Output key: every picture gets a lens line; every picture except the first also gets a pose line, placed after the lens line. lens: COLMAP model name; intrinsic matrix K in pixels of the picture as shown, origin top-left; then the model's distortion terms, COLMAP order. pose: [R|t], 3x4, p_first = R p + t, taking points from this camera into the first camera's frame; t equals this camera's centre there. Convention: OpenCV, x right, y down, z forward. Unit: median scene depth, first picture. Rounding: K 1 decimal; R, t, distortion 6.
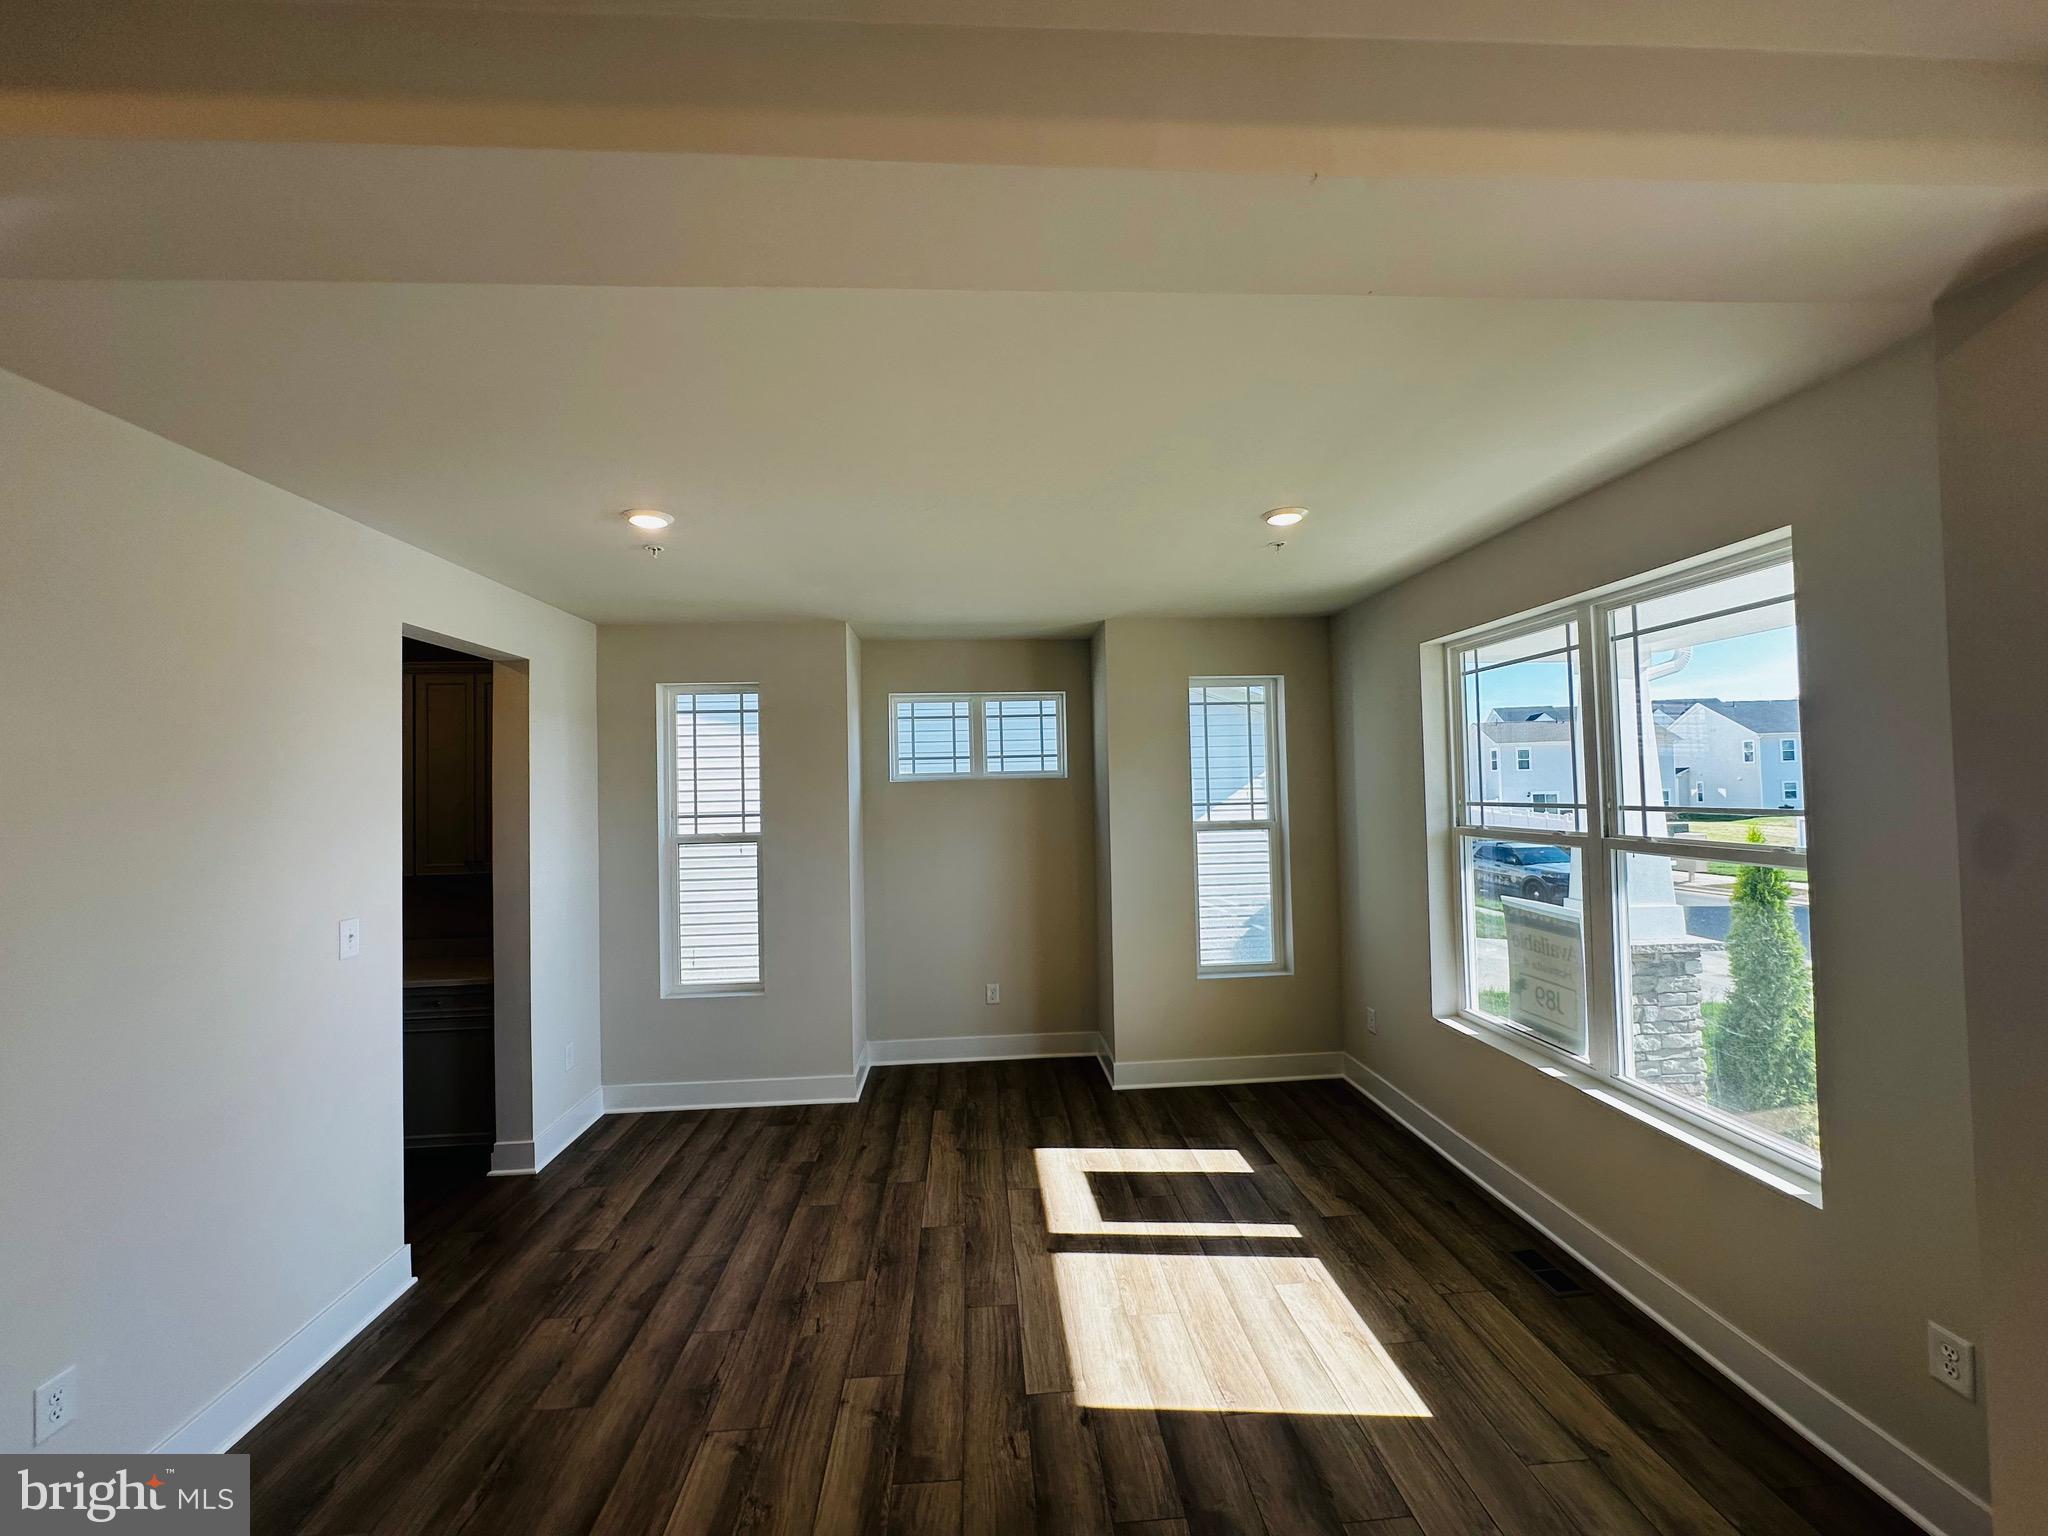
lens RADIAL K [[819.8, 0, 1018.3], [0, 819.8, 770.2], [0, 0, 1]] dist [-0.005169, 0.000944]
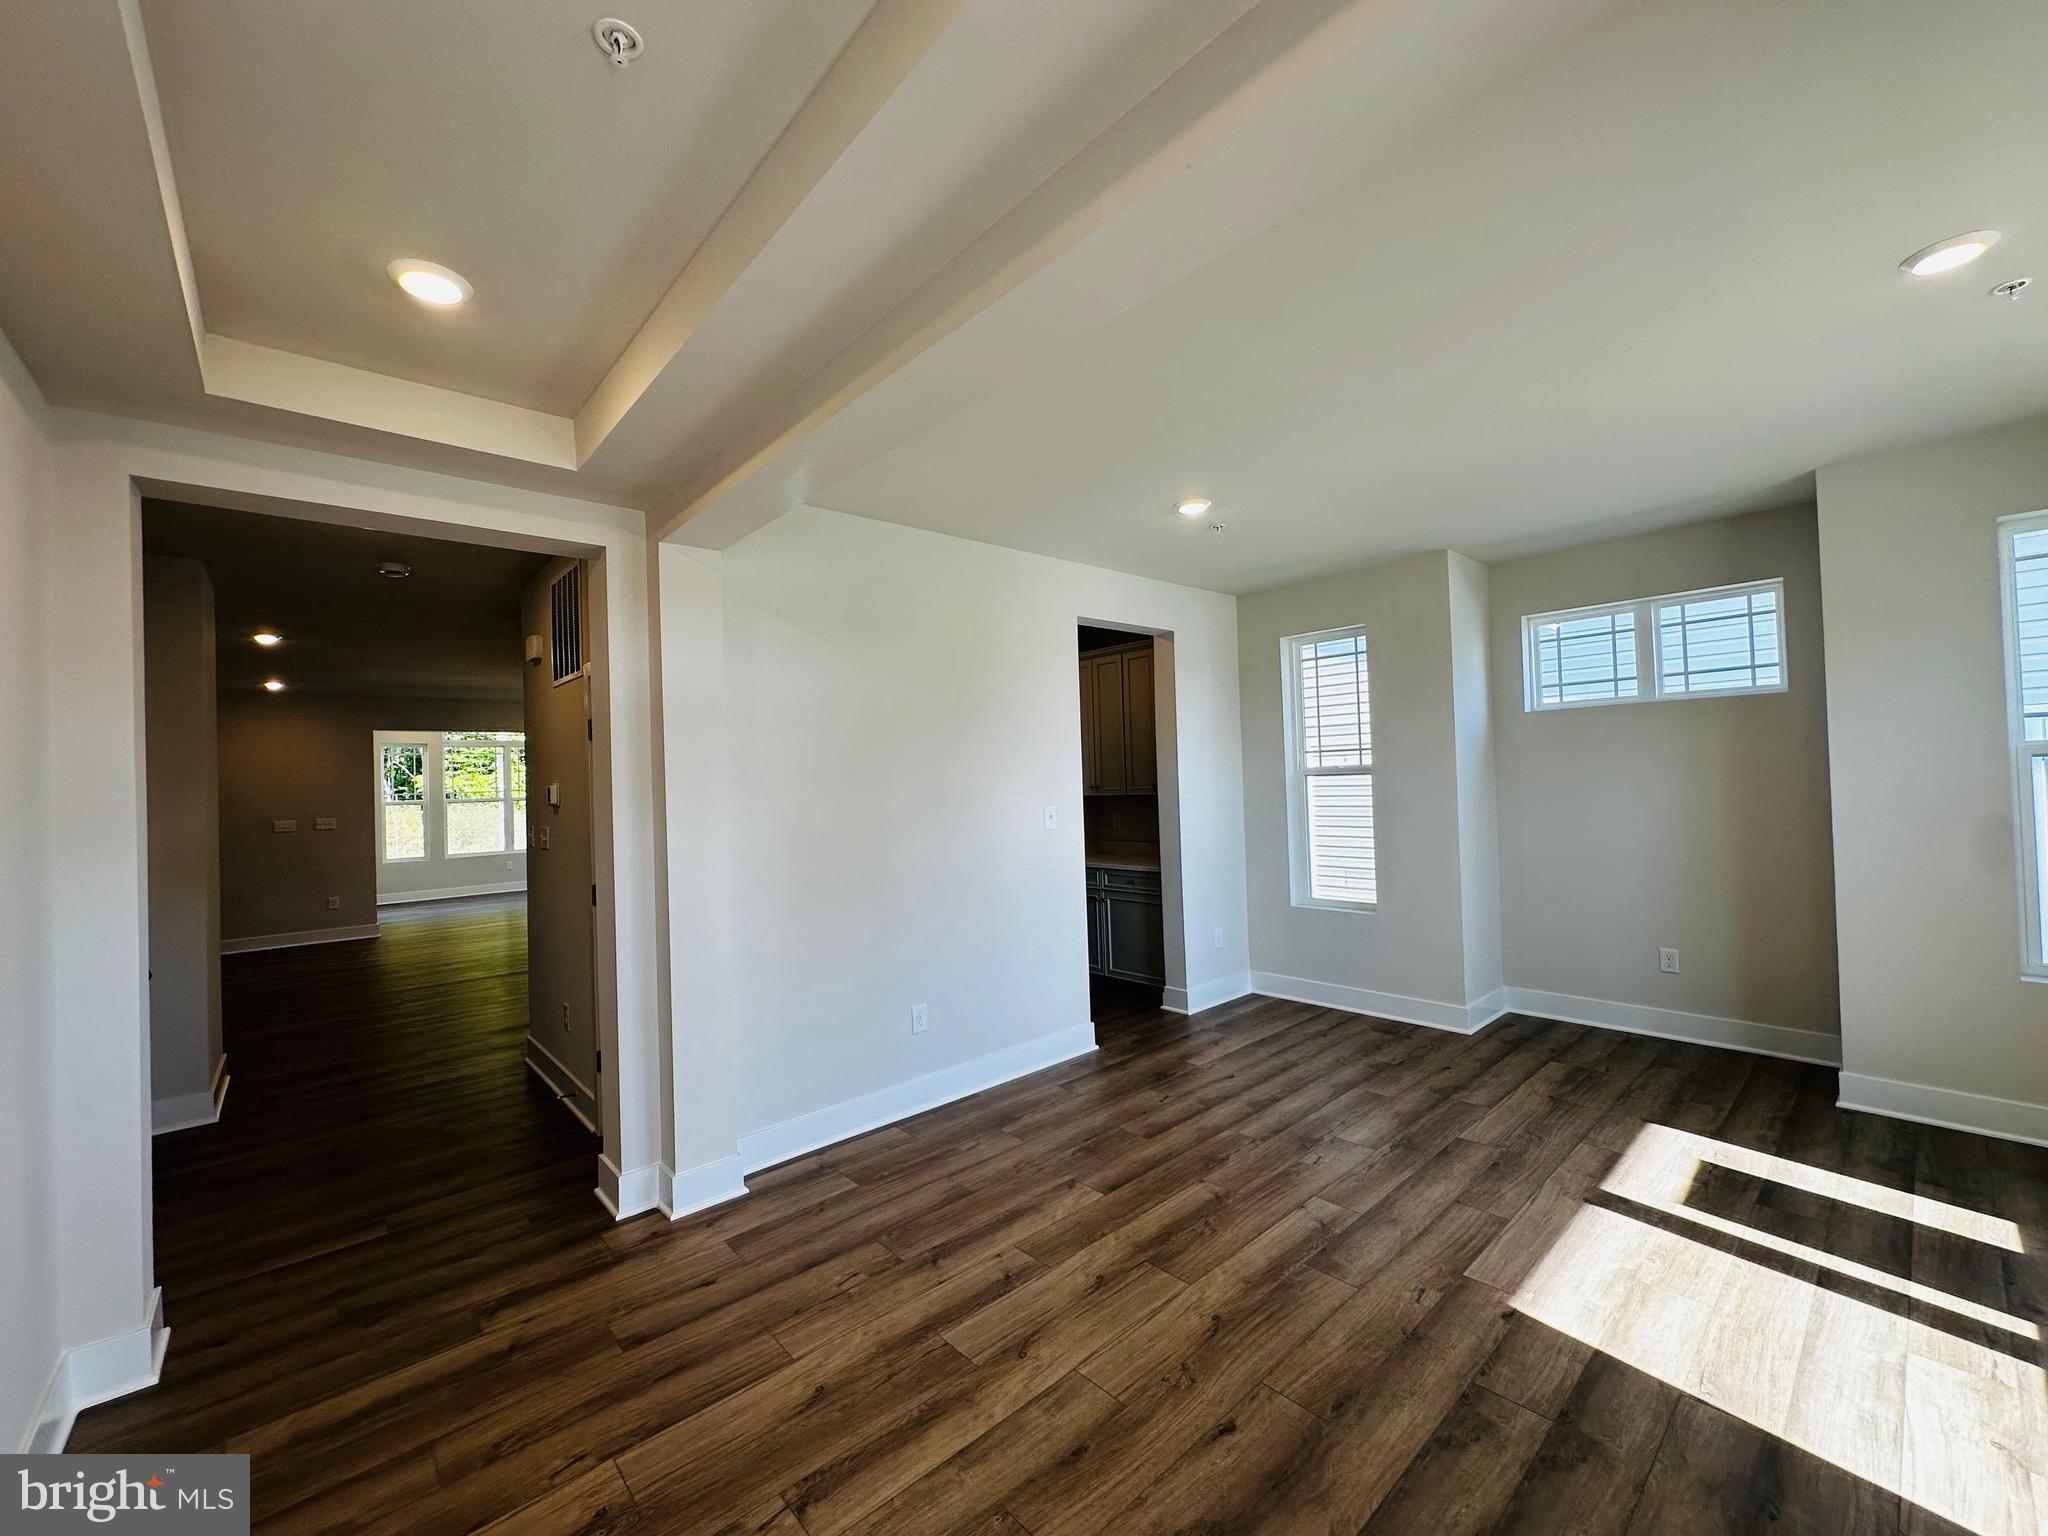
lens RADIAL K [[819.8, 0, 1022.0], [0, 819.8, 779.0], [0, 0, 1]] dist [-0.005169, 0.000944]
pose [[0.616766, 0.001197, -0.787145, 0.300212], [0.036233, 0.998896, 0.029909, 0.057040], [0.786312, -0.046967, 0.616042, -0.024780]]
